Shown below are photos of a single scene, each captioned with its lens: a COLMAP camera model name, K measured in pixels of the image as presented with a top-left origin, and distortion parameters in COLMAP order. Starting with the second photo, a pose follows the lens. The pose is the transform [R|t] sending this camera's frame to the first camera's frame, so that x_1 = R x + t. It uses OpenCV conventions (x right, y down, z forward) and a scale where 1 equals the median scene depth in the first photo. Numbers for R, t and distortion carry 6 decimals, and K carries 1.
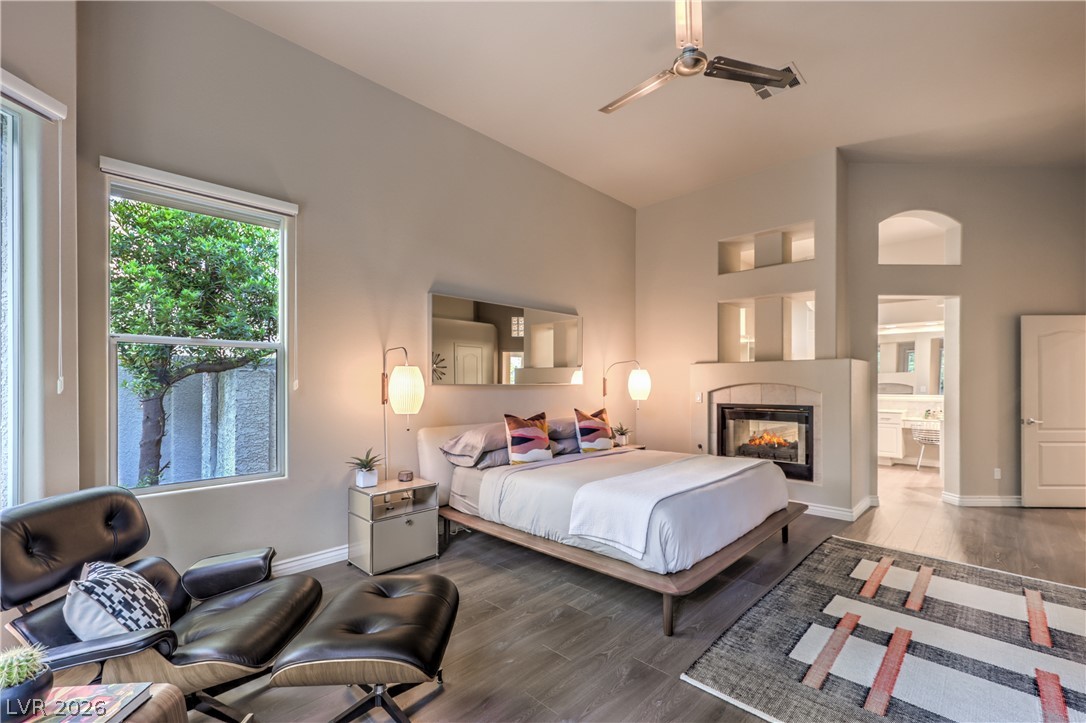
lens RADIAL K [[452.8, 0, 548.6], [0, 452.8, 382.8], [0, 0, 1]] dist [0.002324, 0.000619]
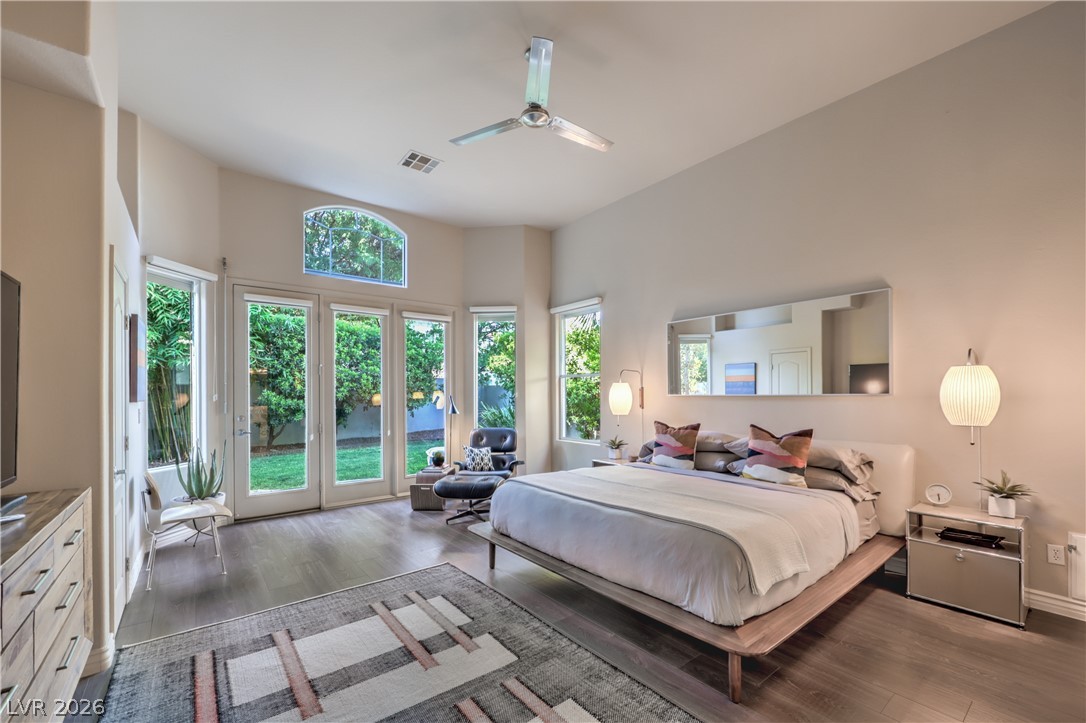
lens RADIAL K [[445.8, 0, 561.9], [0, 445.8, 393.6], [0, 0, 1]] dist [-0.001503, -0.000156]
pose [[-0.092127, -0.000381, -0.995747, 1.227513], [0.001613, 0.999999, -0.000532, 0.001671], [0.995746, -0.001655, -0.092126, 1.001754]]
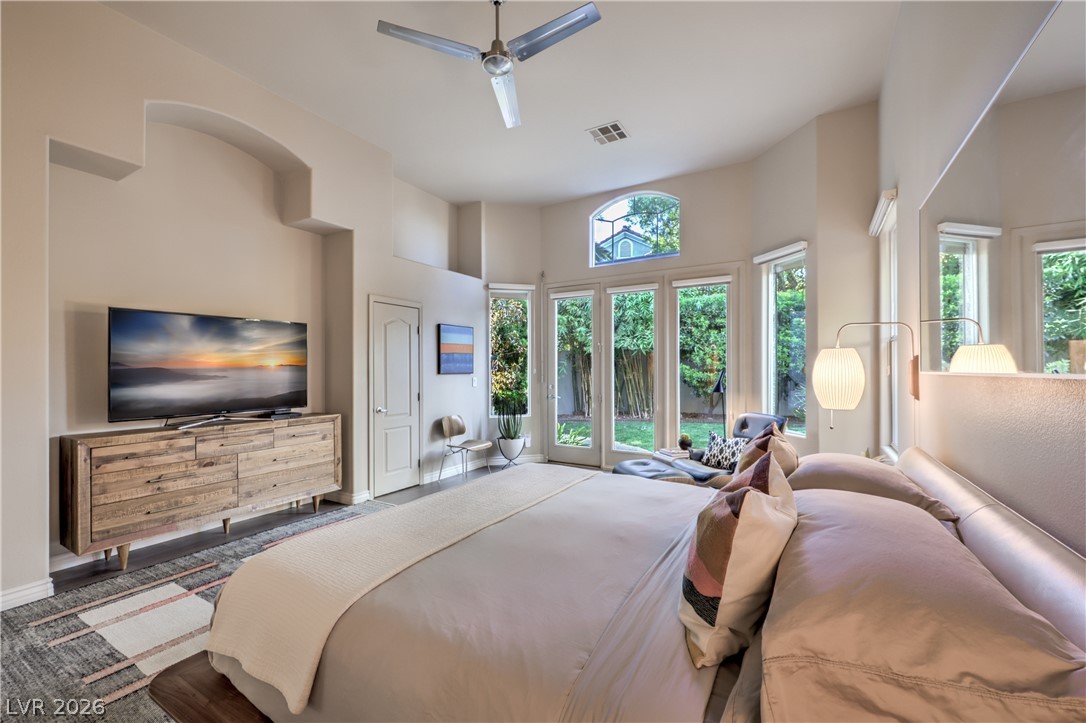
lens RADIAL K [[450.8, 0, 555.6], [0, 450.8, 368.3], [0, 0, 1]] dist [0.004632, 0.000283]
pose [[-0.966012, 0.004789, -0.258454, 0.392905], [0.005000, 0.999987, -0.000160, -0.000118], [0.258450, -0.001447, -0.966023, 1.740733]]
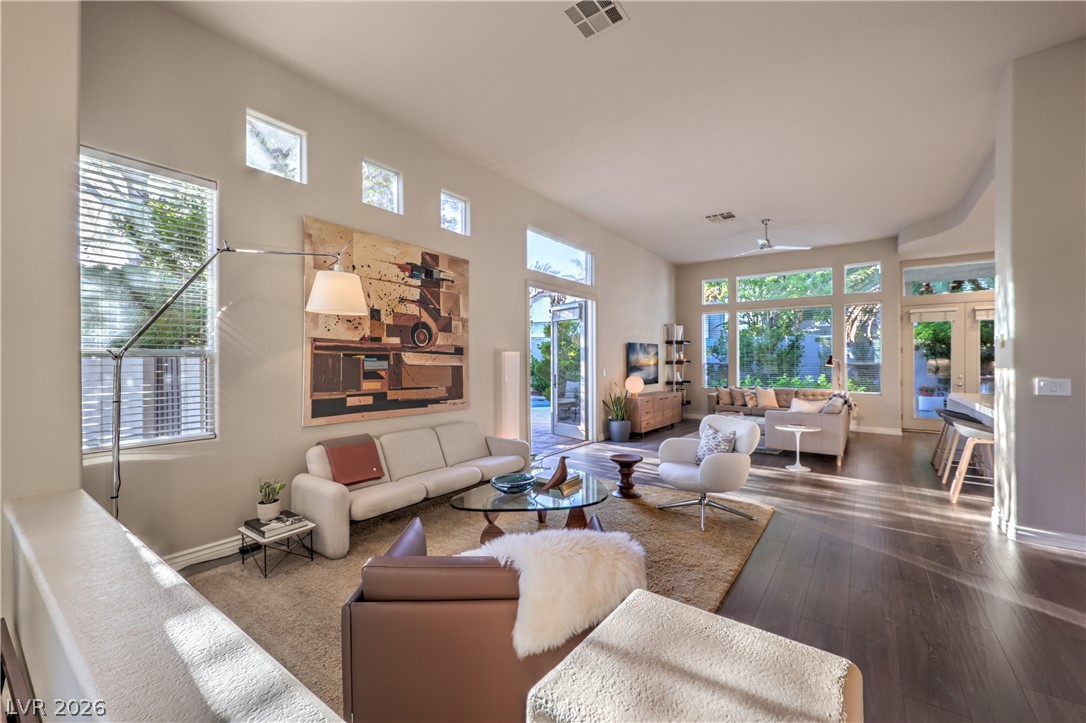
lens RADIAL K [[434.0, 0, 543.0], [0, 434.0, 361.5], [0, 0, 1]] dist [-0.002013, -0.000167]
pose [[-0.988974, 0.002476, -0.148066, 1.860803], [0.002373, 0.999997, 0.000873, -0.033055], [0.148068, 0.000512, -0.988977, 2.866026]]
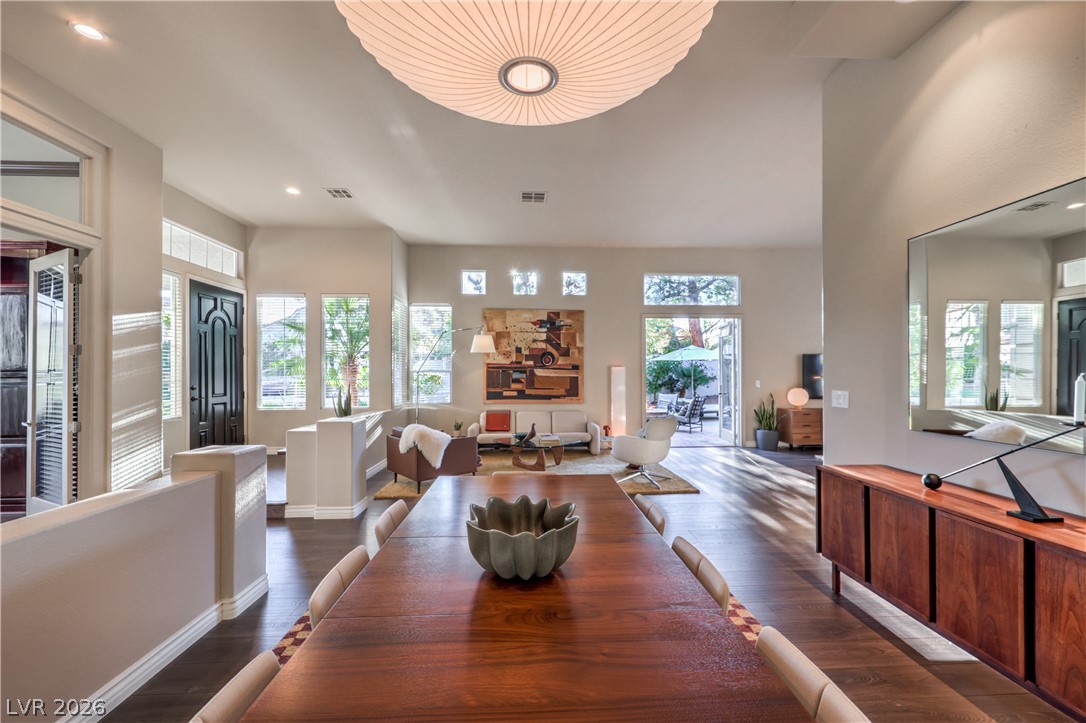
lens RADIAL K [[441.4, 0, 548.8], [0, 441.4, 370.9], [0, 0, 1]] dist [0.000326, 0.000060]
pose [[-0.747133, 0.004986, 0.664656, 0.492709], [0.002357, 0.999985, -0.004853, -0.037519], [-0.664670, -0.002059, -0.747134, 3.269288]]
